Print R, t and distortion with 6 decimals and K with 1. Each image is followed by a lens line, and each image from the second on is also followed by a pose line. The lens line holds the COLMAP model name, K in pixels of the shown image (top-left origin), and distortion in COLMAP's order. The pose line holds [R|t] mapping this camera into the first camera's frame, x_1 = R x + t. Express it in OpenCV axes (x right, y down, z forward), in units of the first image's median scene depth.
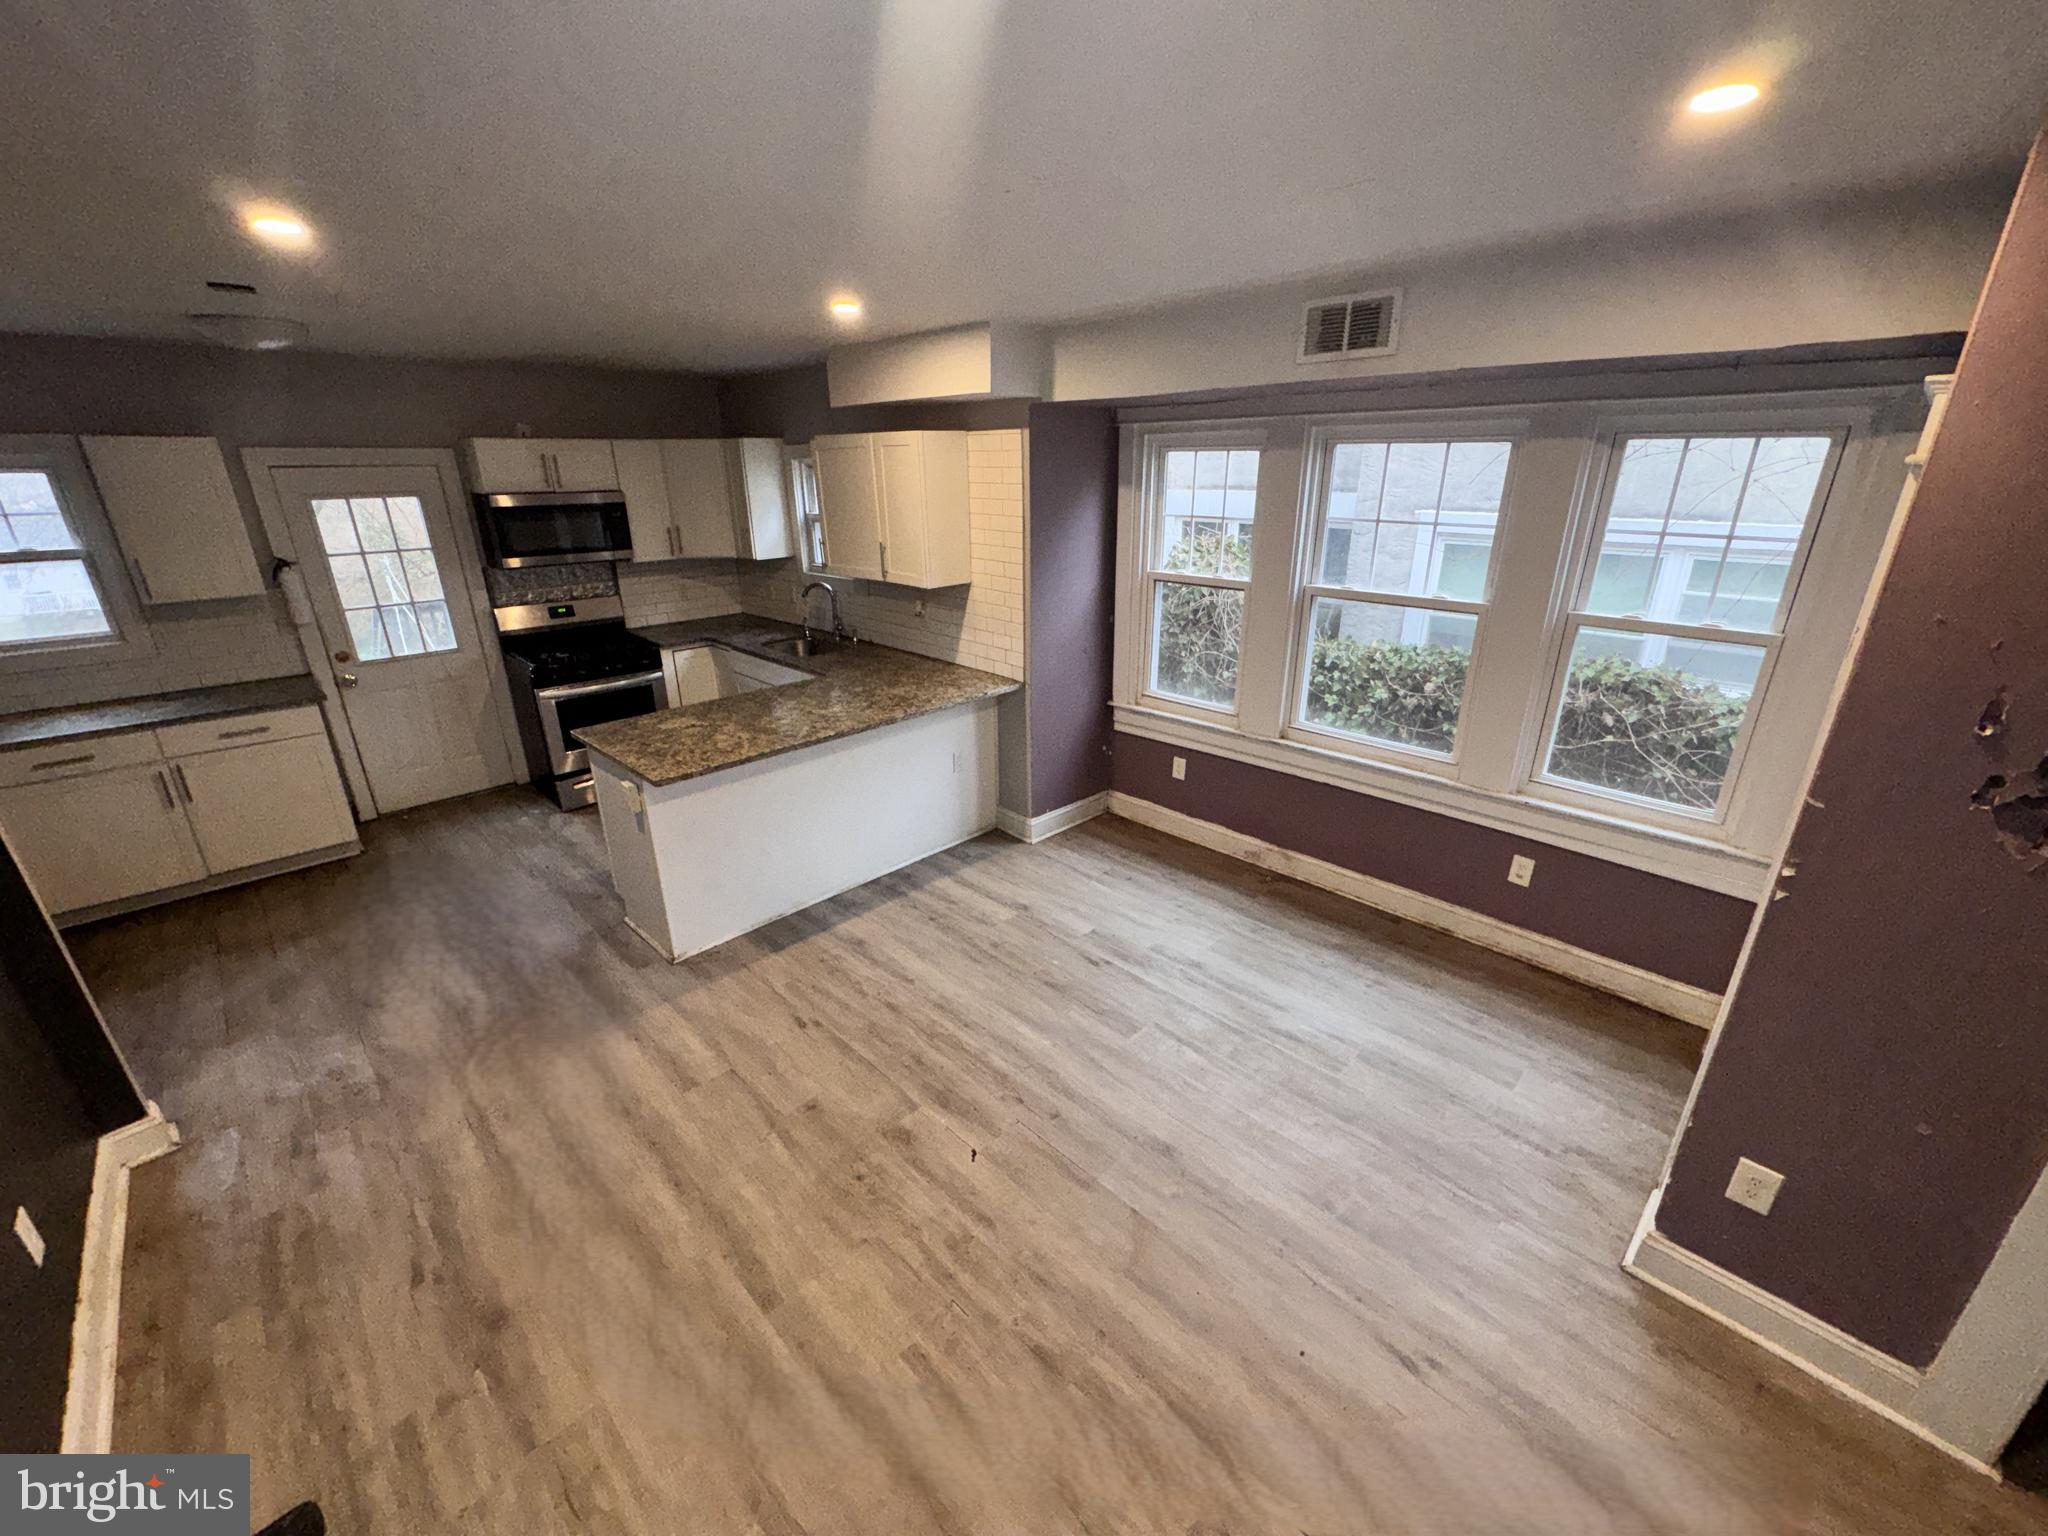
lens RADIAL K [[816.4, 0, 1019.6], [0, 816.4, 769.2], [0, 0, 1]] dist [-0.003951, -0.000081]
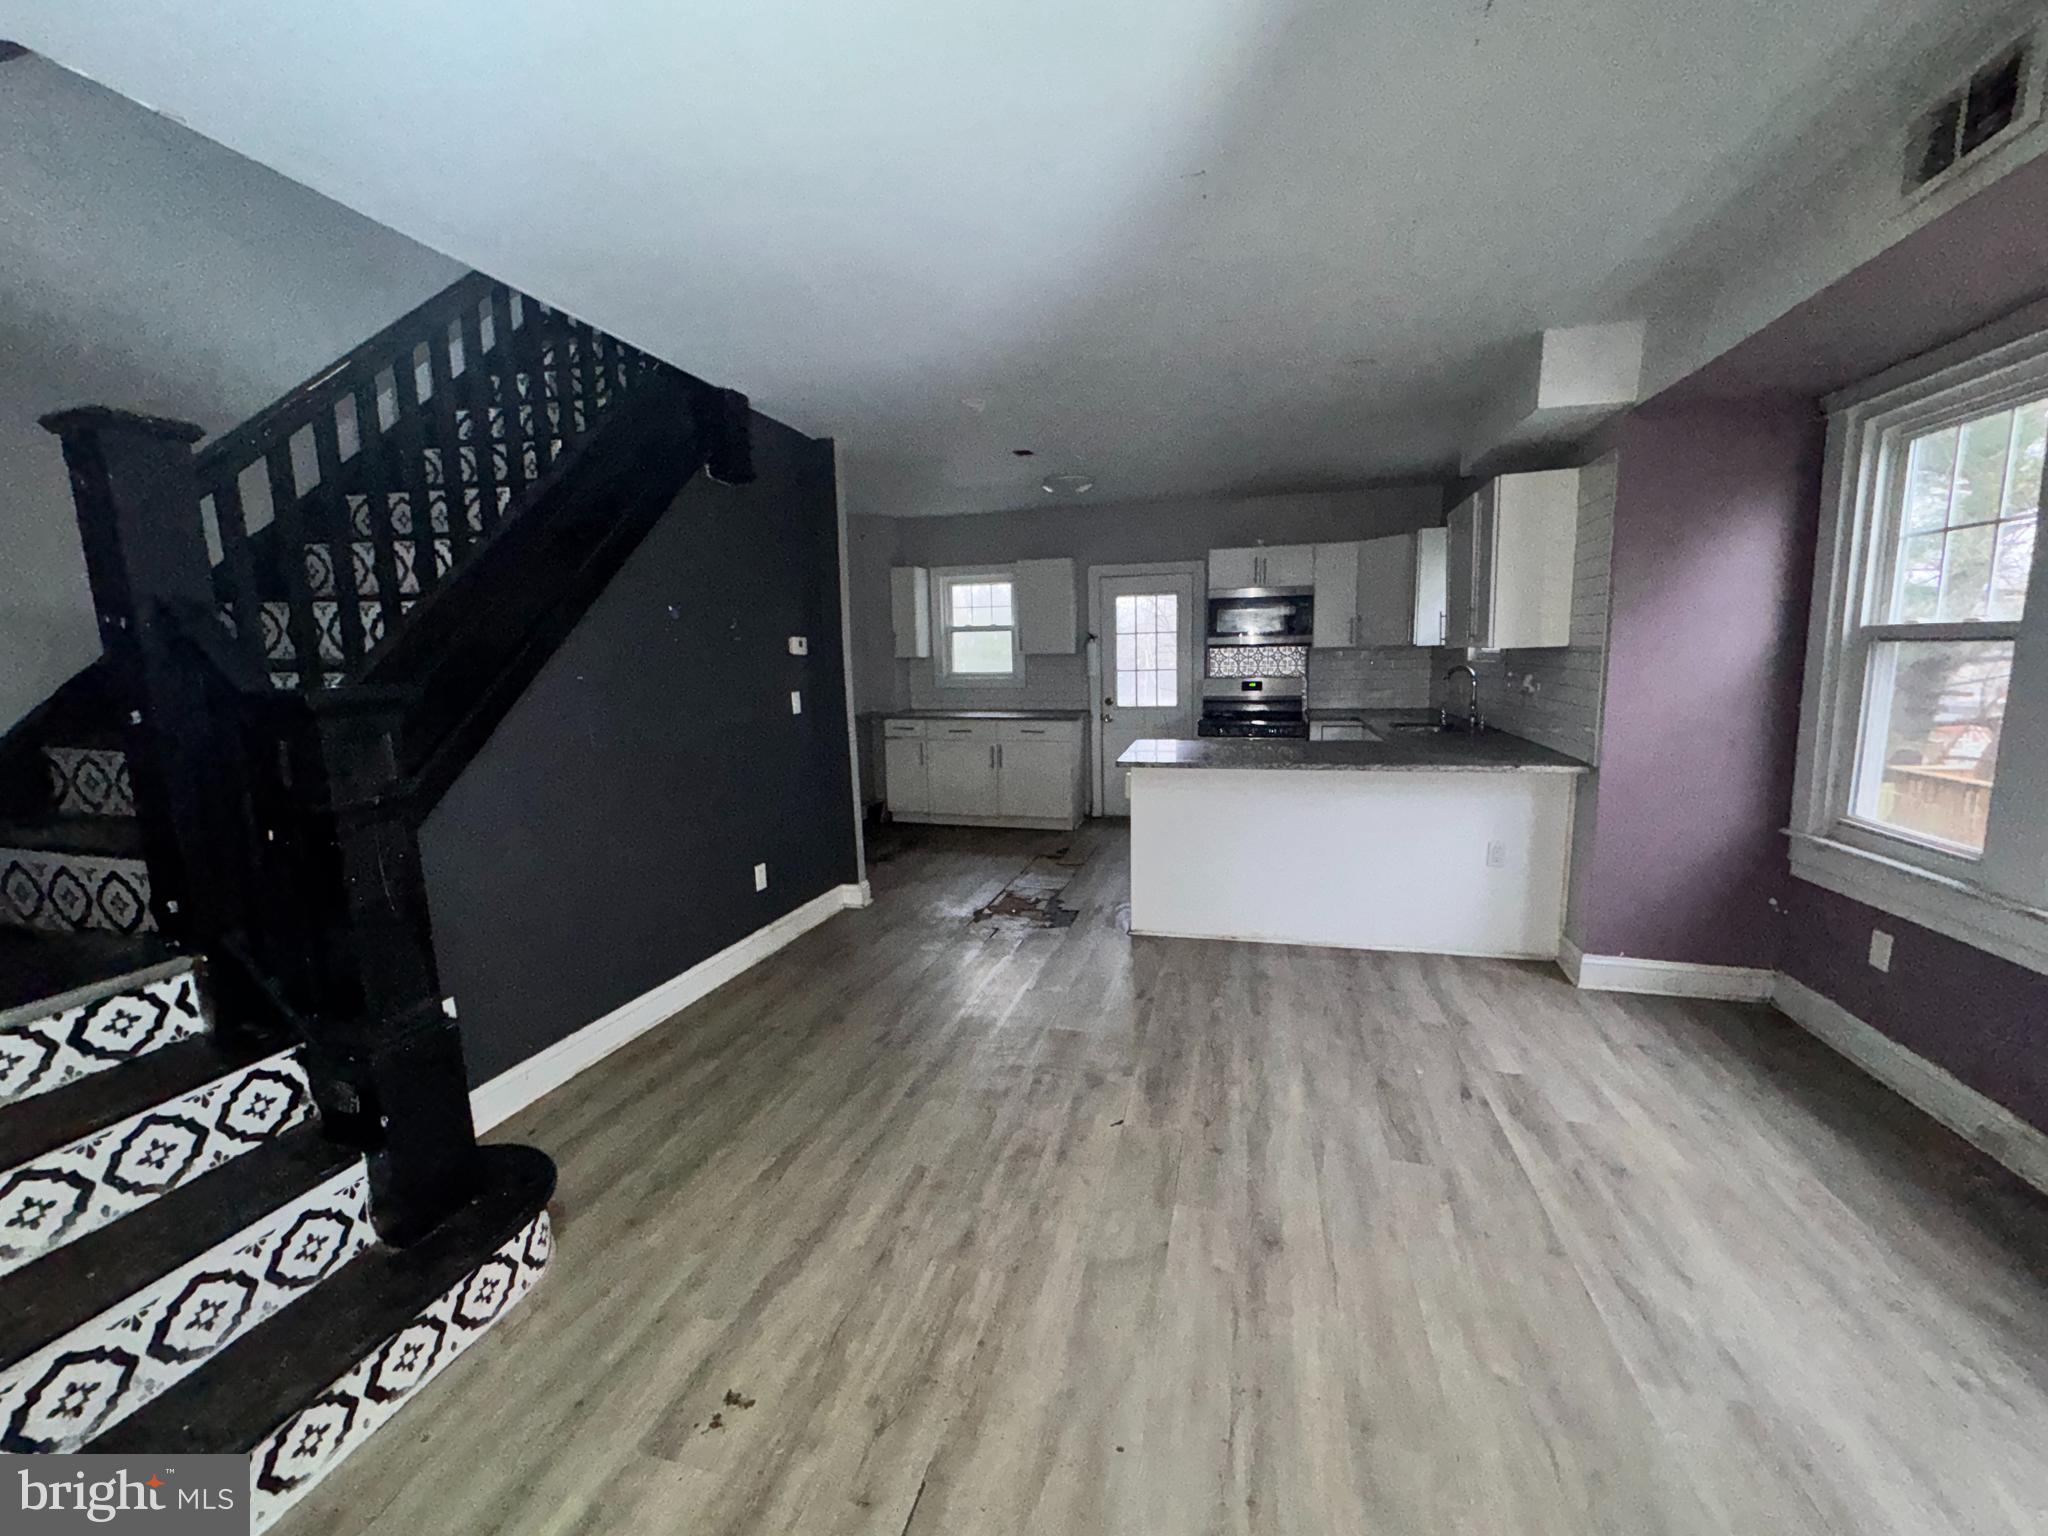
lens RADIAL K [[816.4, 0, 1019.6], [0, 816.4, 769.2], [0, 0, 1]] dist [-0.003951, -0.000081]
pose [[0.496662, 0.123162, -0.859161, 0.396878], [-0.291077, 0.956191, -0.031193, 0.077328], [0.817680, 0.265574, 0.510754, 0.170204]]
